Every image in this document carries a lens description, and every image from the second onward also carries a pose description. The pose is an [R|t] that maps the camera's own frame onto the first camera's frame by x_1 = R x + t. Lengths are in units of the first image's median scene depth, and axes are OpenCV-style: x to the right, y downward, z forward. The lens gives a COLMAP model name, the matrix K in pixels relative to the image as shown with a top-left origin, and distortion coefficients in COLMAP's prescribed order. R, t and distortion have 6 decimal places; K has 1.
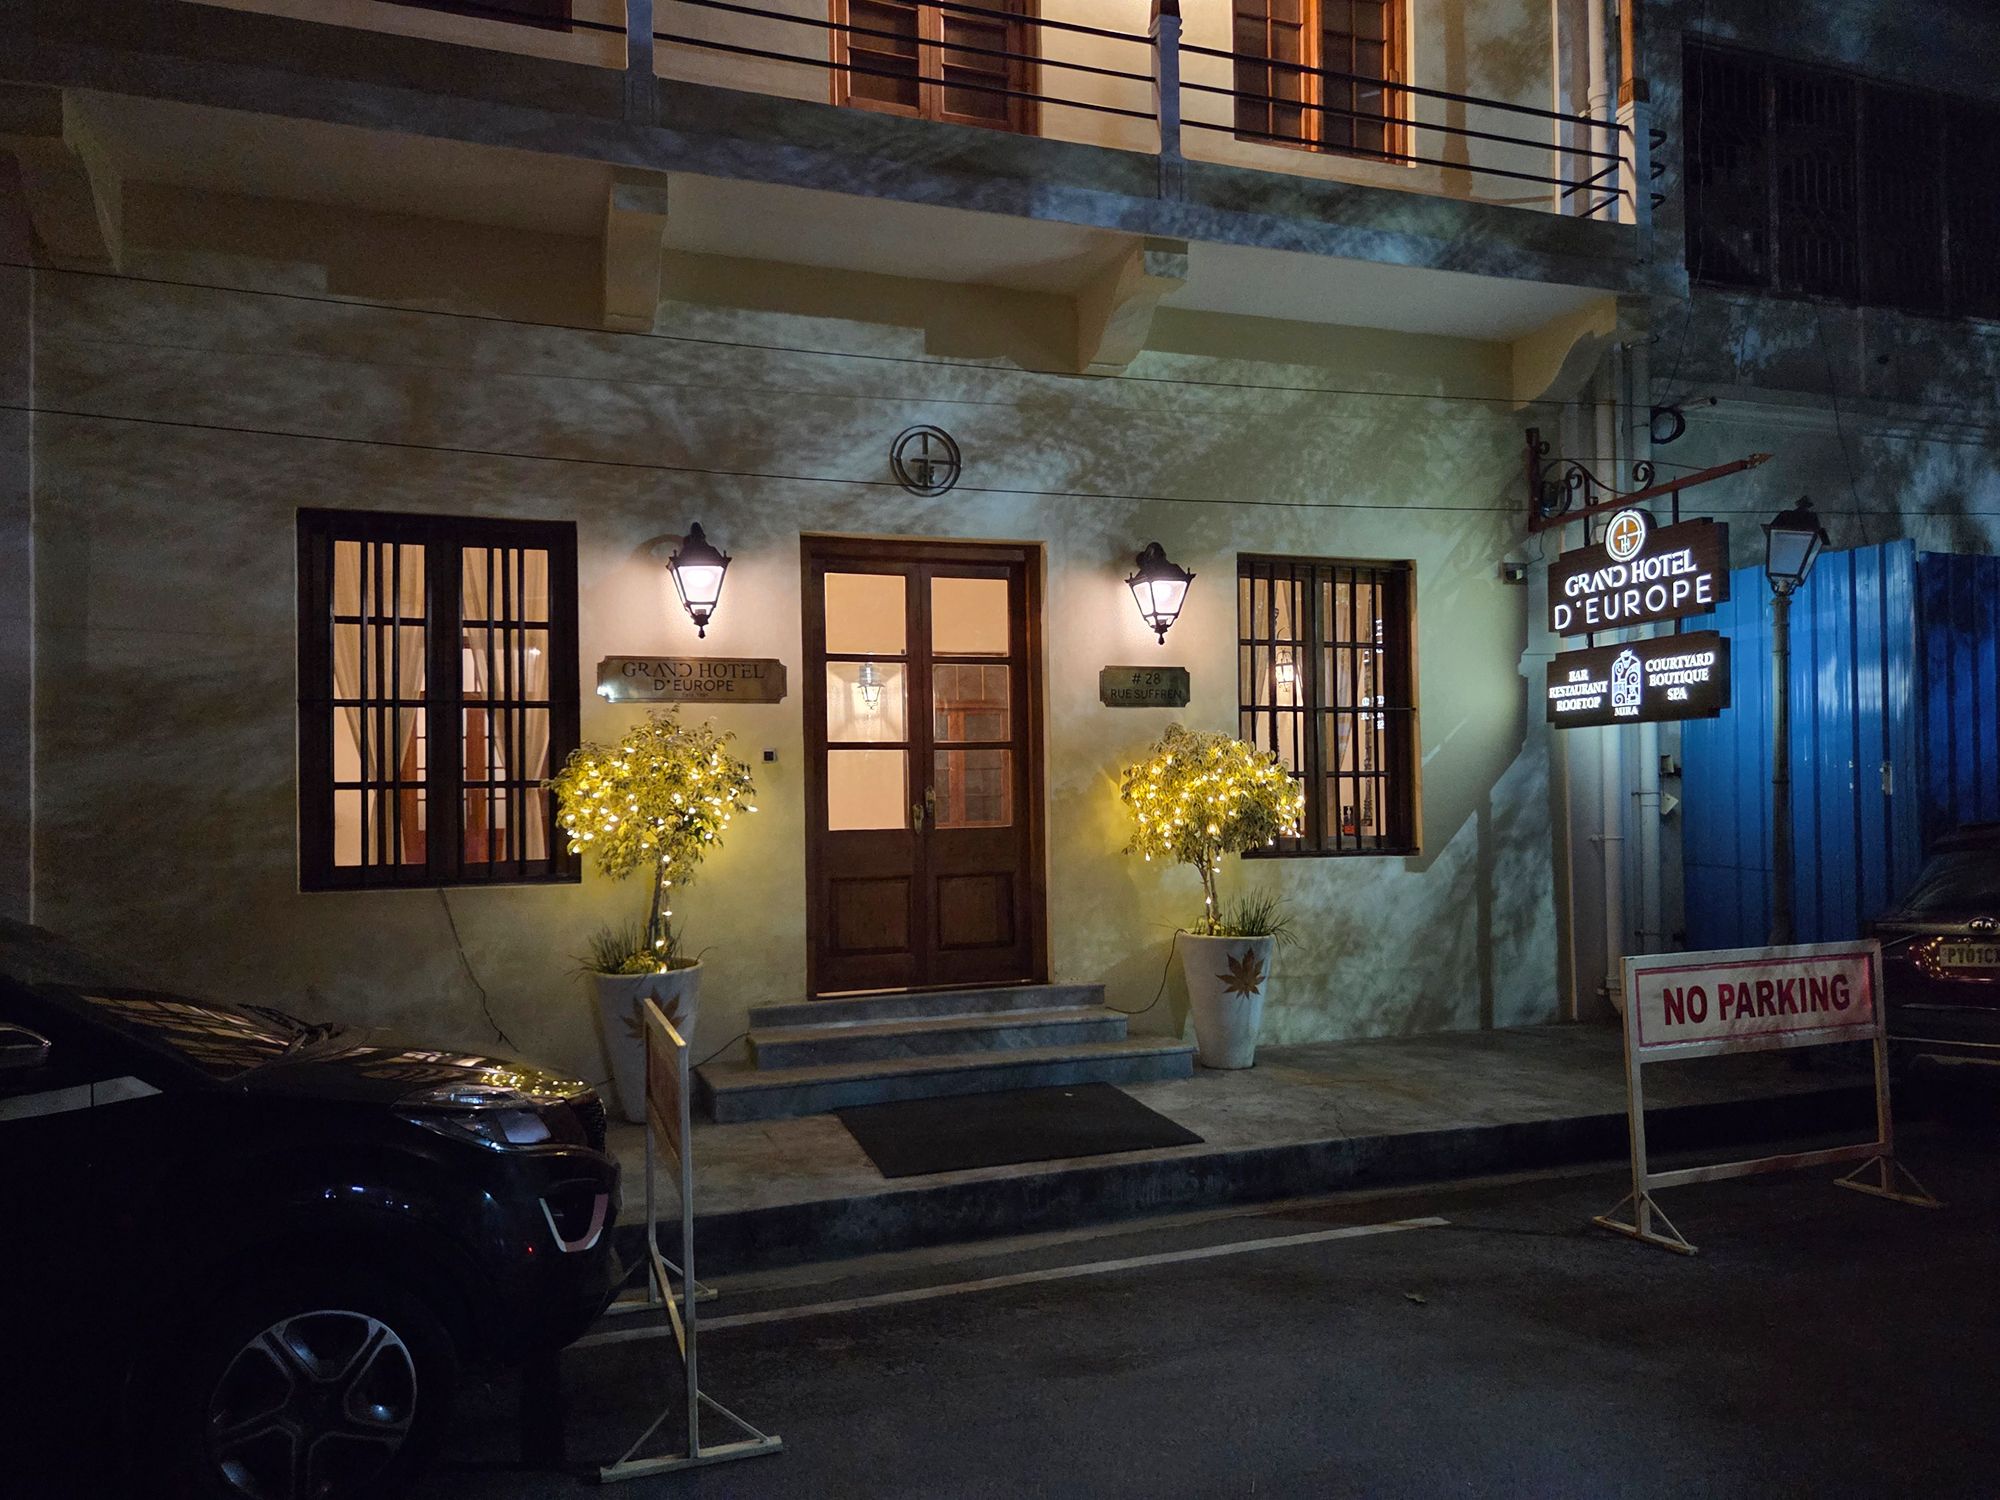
lens RADIAL K [[1417.4, 0, 1000.2], [0, 1417.4, 802.6], [0, 0, 1]] dist [0.002794, 0.000331]
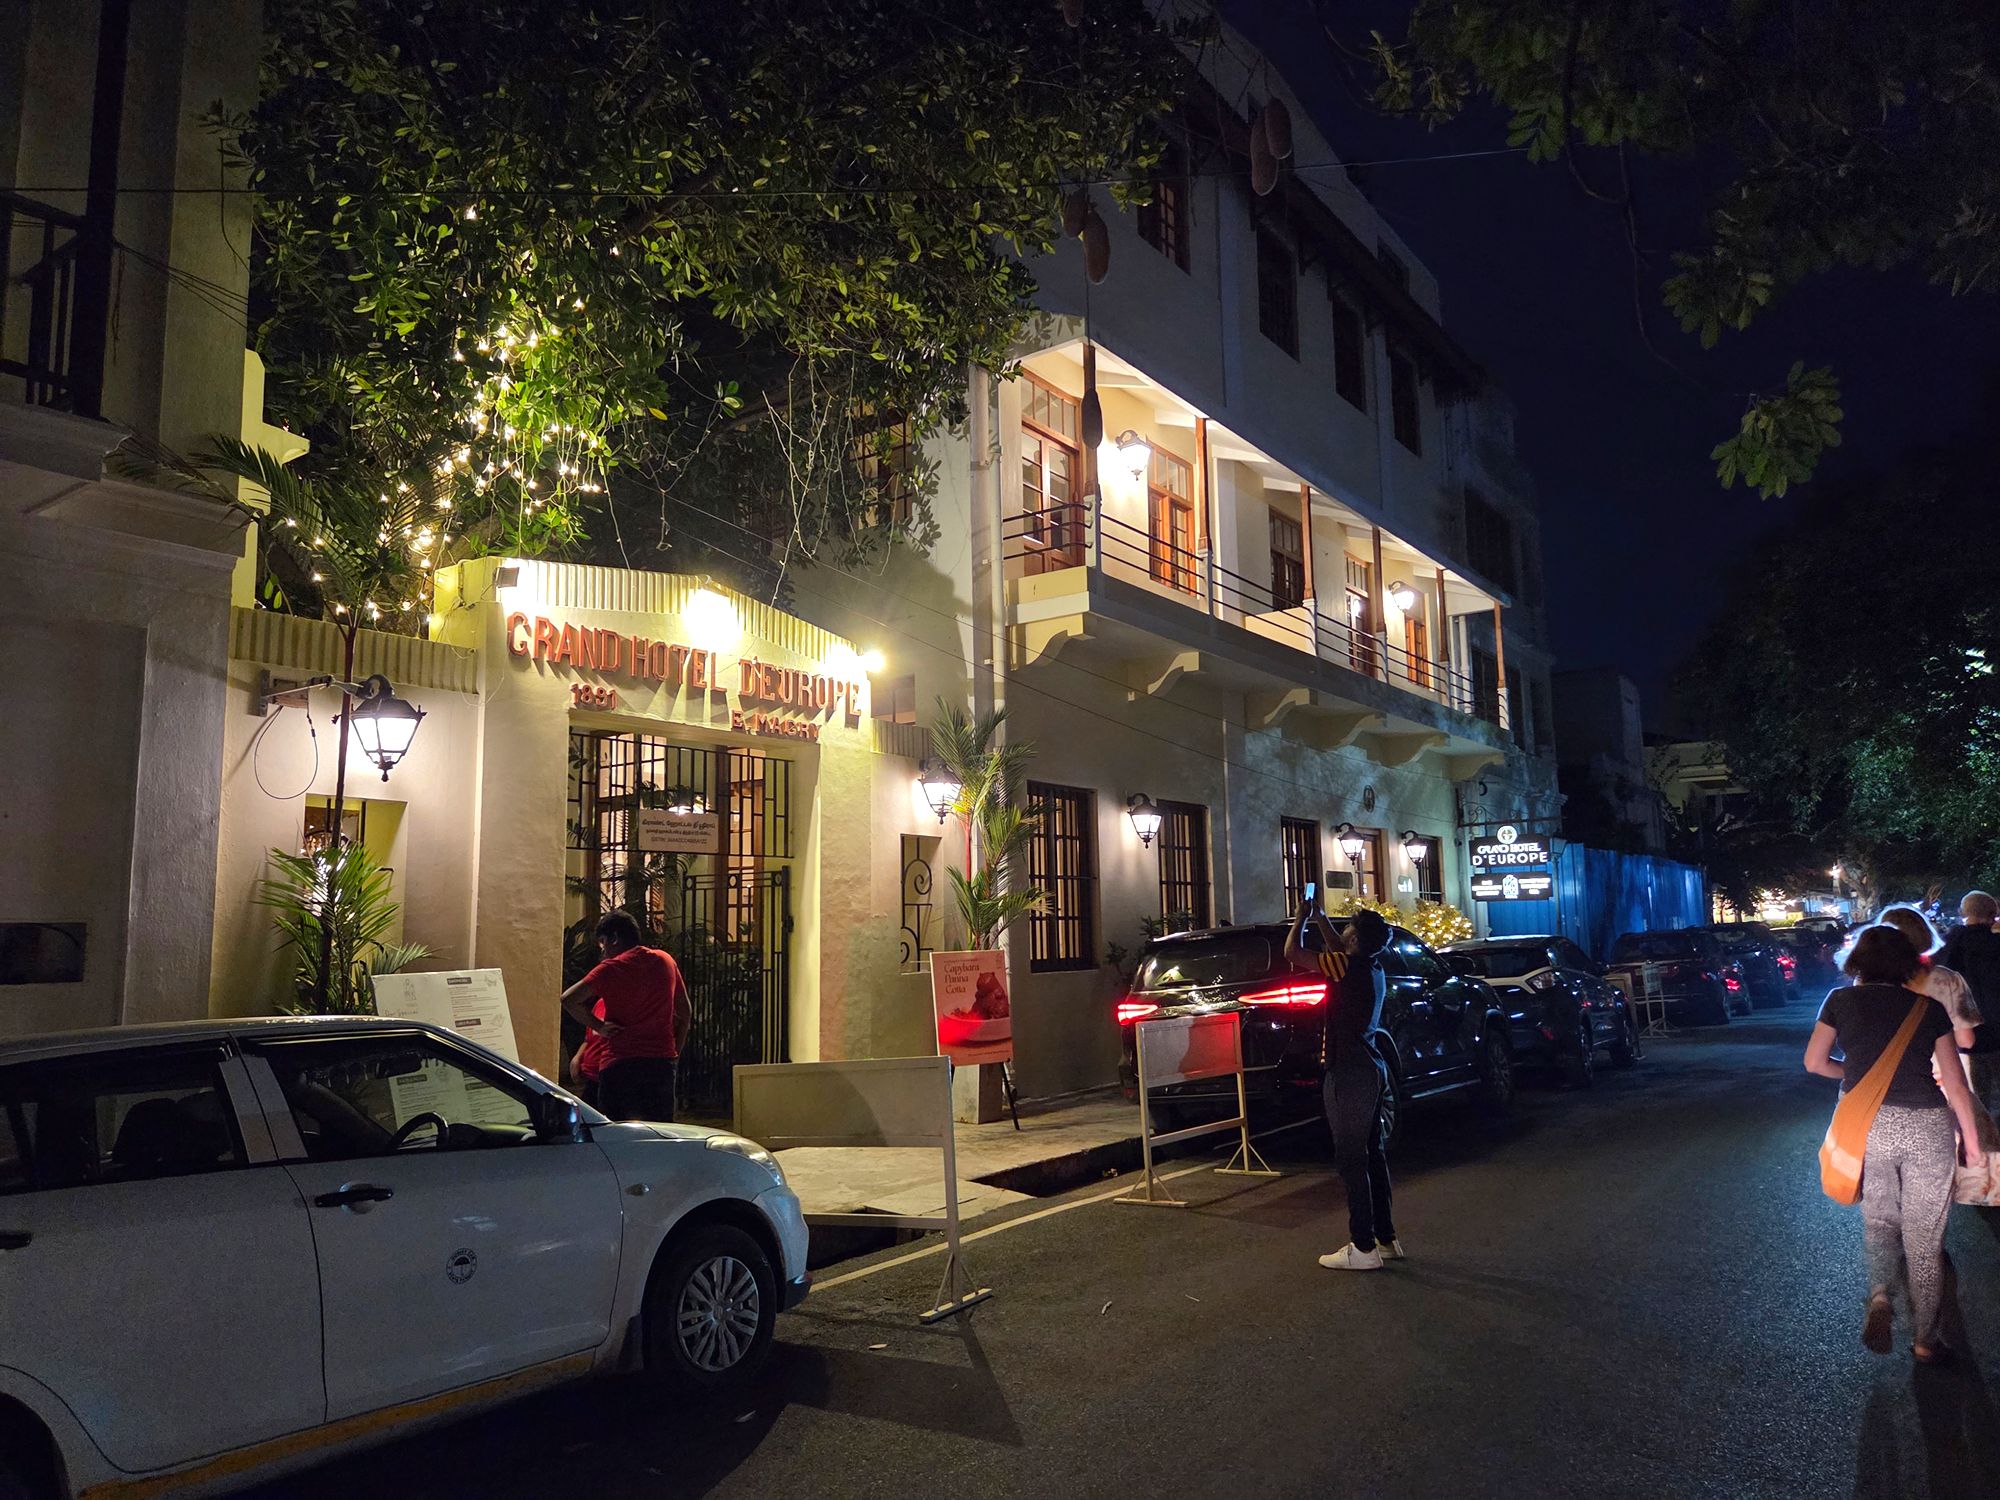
lens RADIAL K [[1367.7, 0, 1000.0], [0, 1367.7, 750.0], [0, 0, 1]] dist [0.025723, 0.001614]
pose [[0.814524, 0.077917, 0.574874, -1.908342], [-0.000466, 0.991027, -0.133661, 0.011614], [-0.580130, 0.108602, 0.807251, -0.626751]]
